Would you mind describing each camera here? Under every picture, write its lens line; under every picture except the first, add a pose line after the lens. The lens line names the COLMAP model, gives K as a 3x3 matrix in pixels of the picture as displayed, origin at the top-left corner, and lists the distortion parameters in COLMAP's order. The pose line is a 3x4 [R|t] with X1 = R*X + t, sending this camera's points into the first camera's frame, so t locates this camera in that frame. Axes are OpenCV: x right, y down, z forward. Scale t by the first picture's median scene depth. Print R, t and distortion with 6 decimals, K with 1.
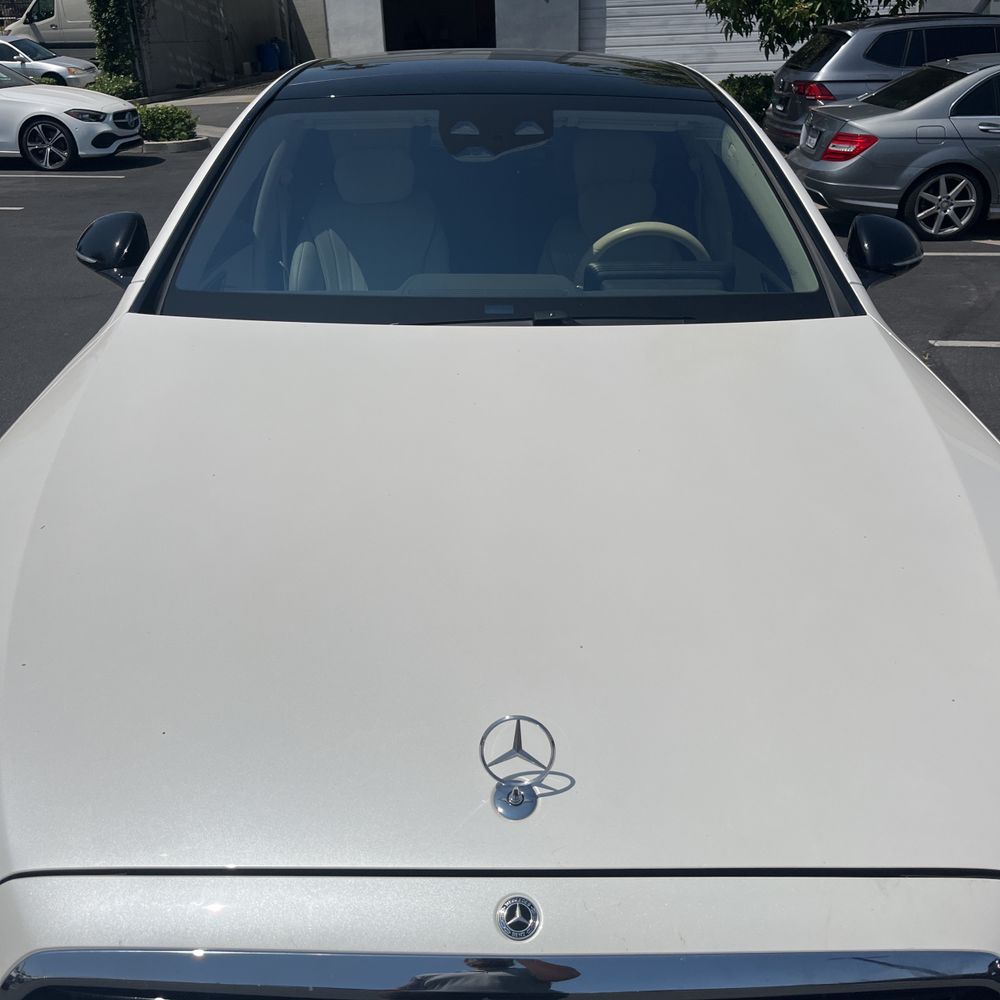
lens RADIAL K [[1023.4, 0, 495.1], [0, 1023.4, 497.9], [0, 0, 1]] dist [0.017187, 0.000000]
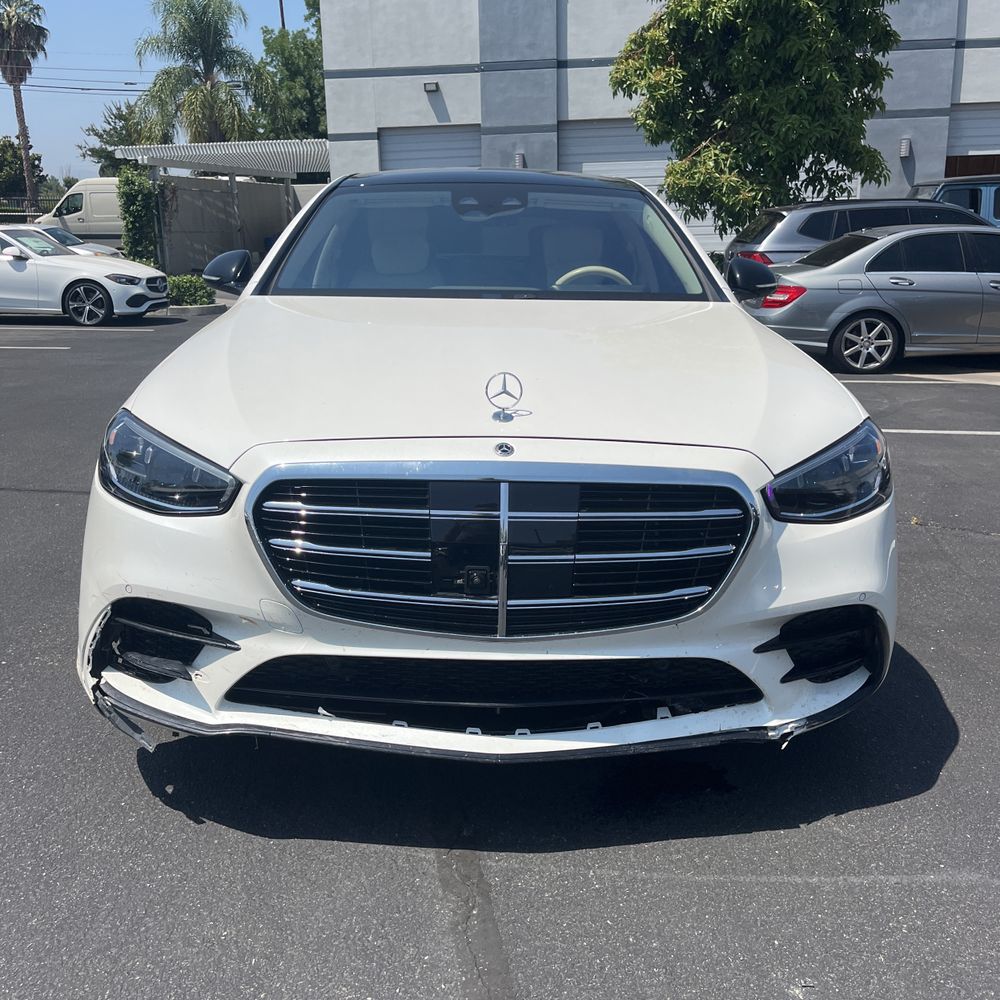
lens RADIAL K [[1023.4, 0, 493.4], [0, 1023.4, 501.4], [0, 0, 1]] dist [0.017187, 0.000000]
pose [[0.999898, 0.006444, 0.012752, -0.002363], [-0.004115, 0.984587, -0.174845, 0.079877], [-0.013683, 0.174775, 0.984513, -0.094536]]
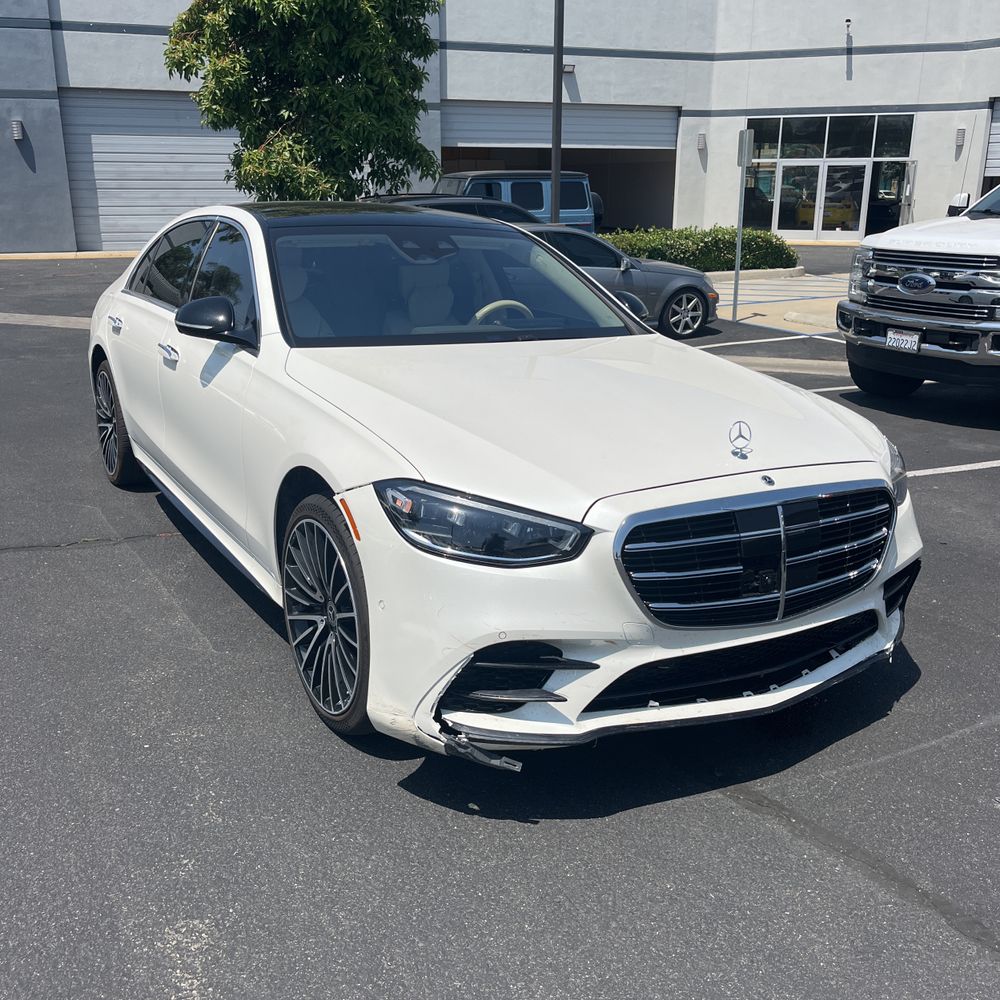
lens RADIAL K [[1023.4, 0, 494.0], [0, 1023.4, 501.2], [0, 0, 1]] dist [0.017187, 0.000000]
pose [[0.867413, -0.113725, 0.484419, -0.181229], [0.184273, 0.977731, -0.100426, 0.055132], [-0.462211, 0.176377, 0.869053, -0.098535]]
